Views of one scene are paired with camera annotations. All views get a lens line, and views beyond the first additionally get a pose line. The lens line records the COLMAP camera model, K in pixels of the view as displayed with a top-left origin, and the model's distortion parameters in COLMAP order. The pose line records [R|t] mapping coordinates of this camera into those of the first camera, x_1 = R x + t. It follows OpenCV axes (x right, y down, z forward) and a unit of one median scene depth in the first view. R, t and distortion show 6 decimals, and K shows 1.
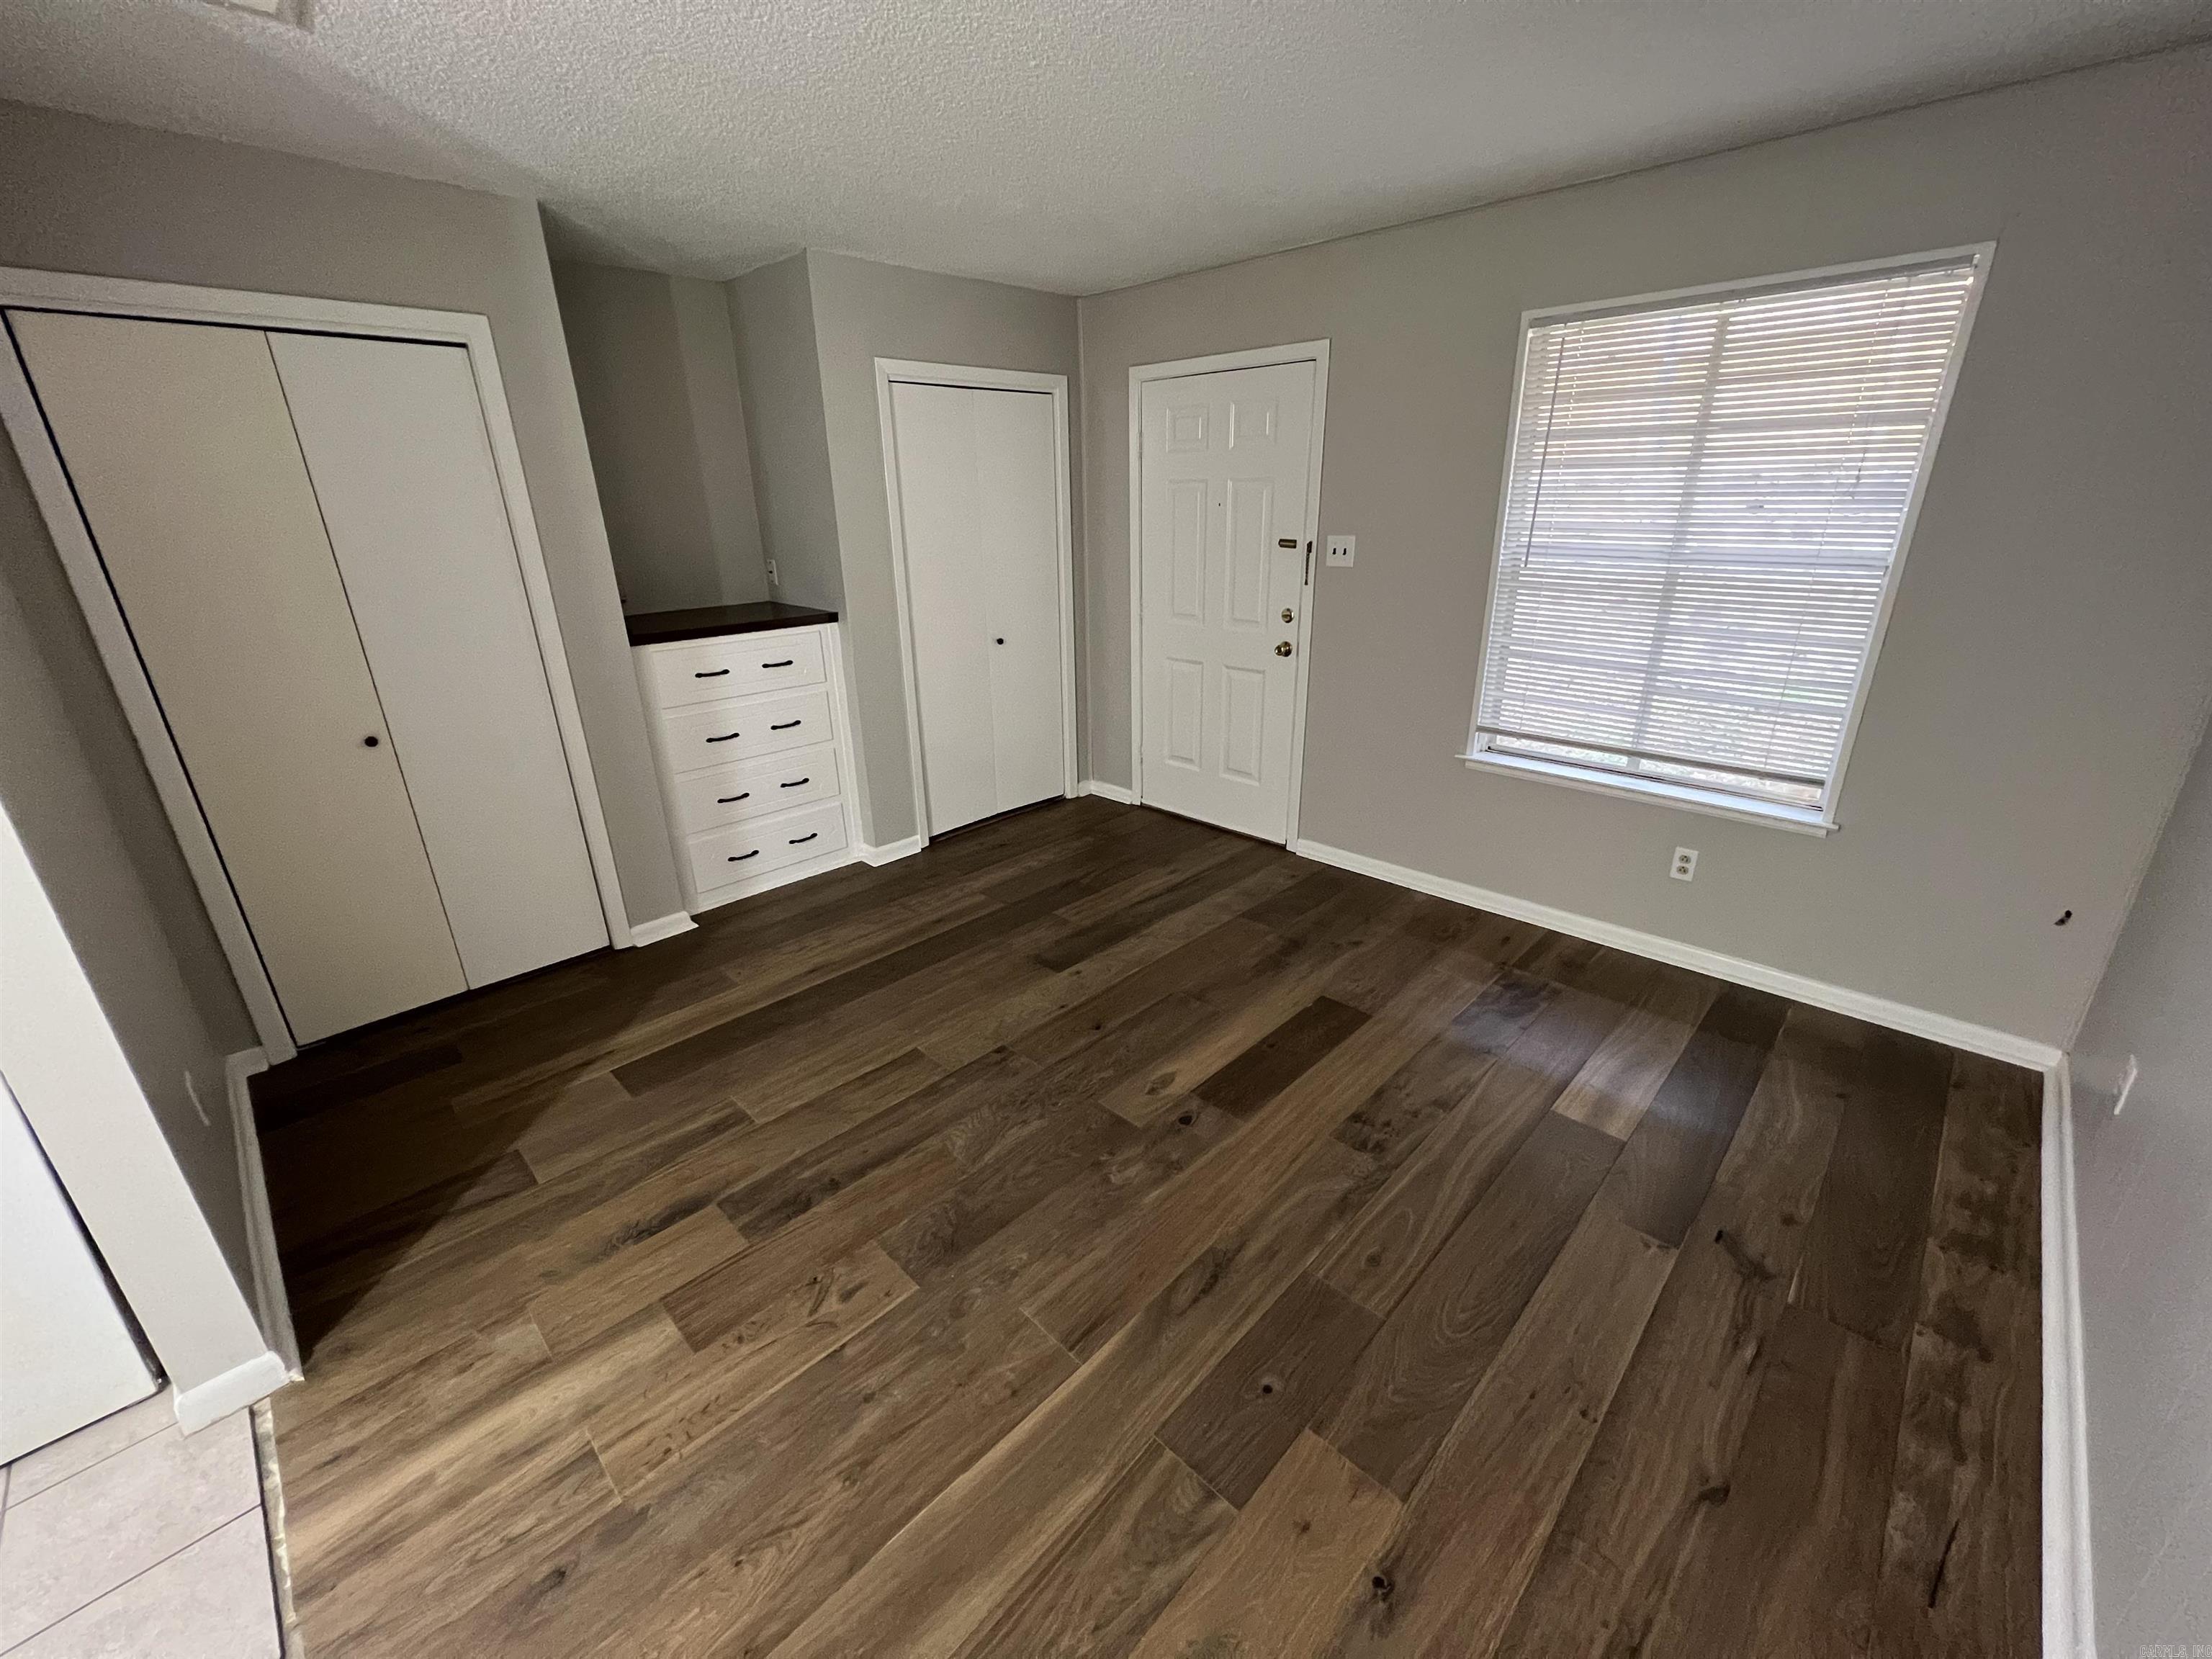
lens RADIAL K [[886.3, 0, 1106.3], [0, 886.3, 828.4], [0, 0, 1]] dist [-0.001137, 0.000395]
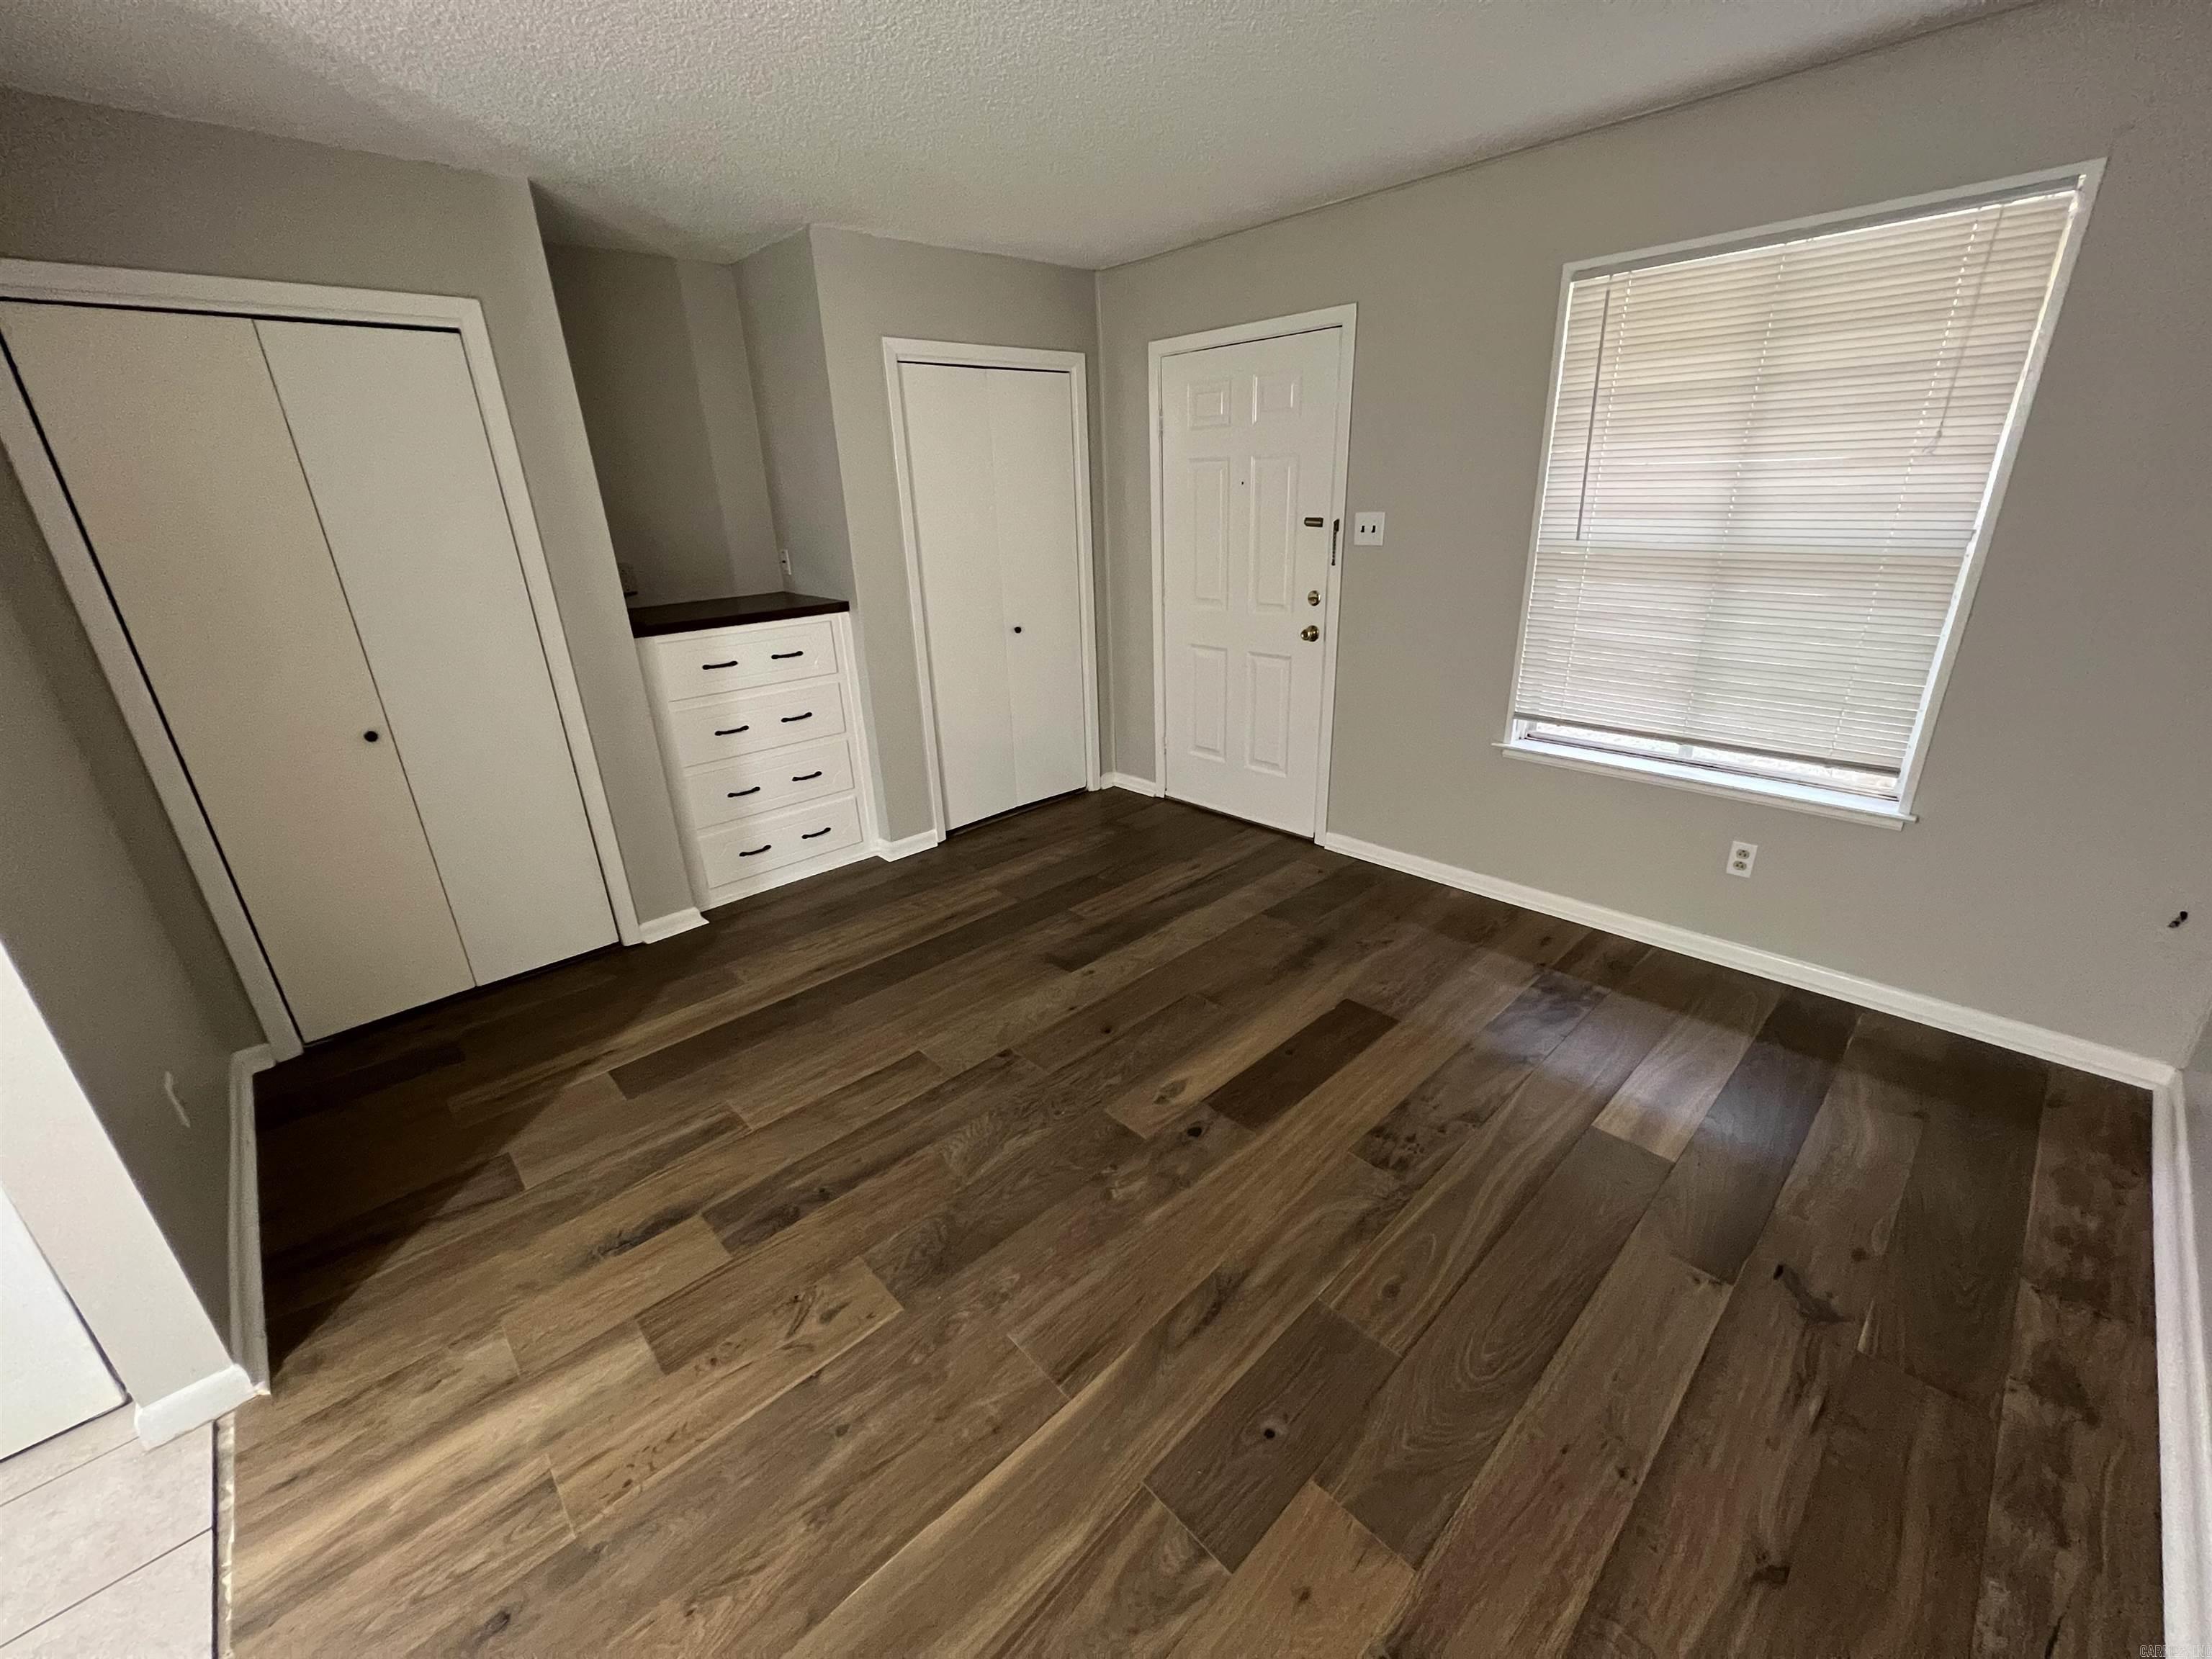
lens RADIAL K [[886.3, 0, 1106.3], [0, 886.3, 828.3], [0, 0, 1]] dist [-0.001137, 0.000395]
pose [[0.998924, -0.002342, -0.046310, 0.037482], [0.002738, 0.999960, 0.008473, -0.001798], [0.046289, -0.008590, 0.998891, 0.052829]]
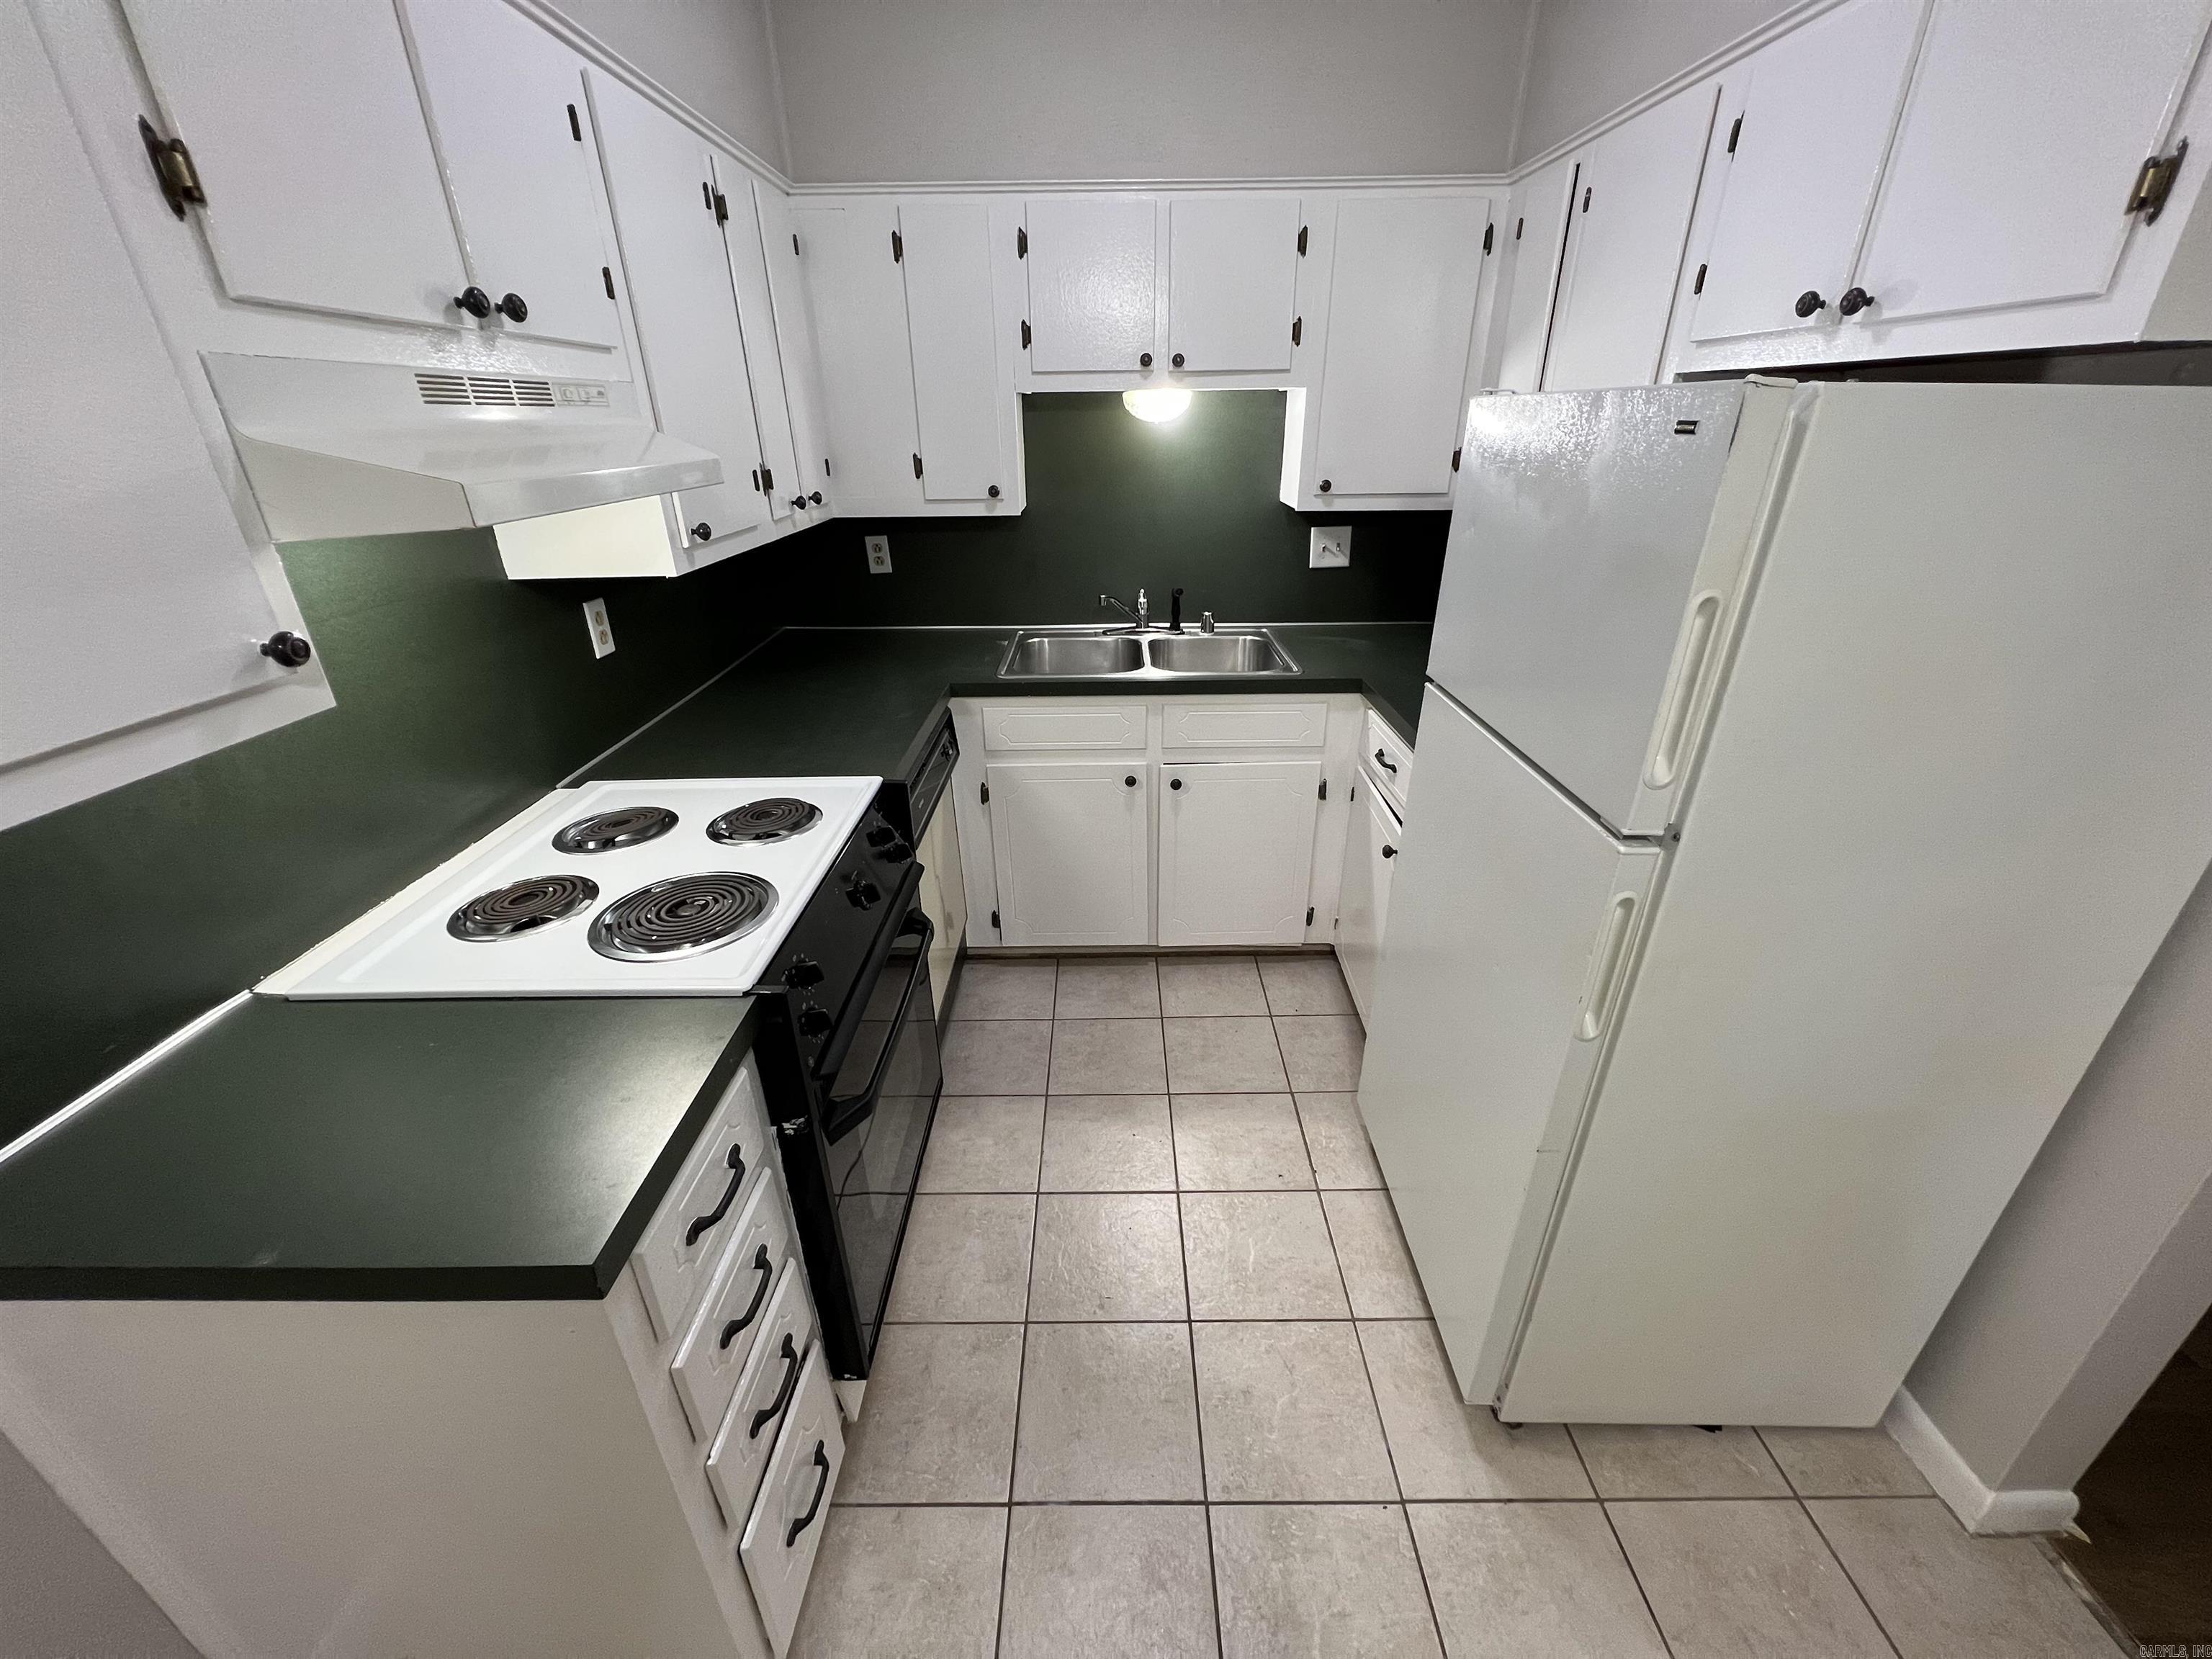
lens RADIAL K [[886.3, 0, 1105.2], [0, 886.3, 827.5], [0, 0, 1]] dist [-0.001137, 0.000395]
pose [[0.696737, 0.311413, -0.646204, -0.808707], [-0.253345, 0.949623, 0.184477, 0.072192], [0.671099, 0.035181, 0.740533, -0.112559]]
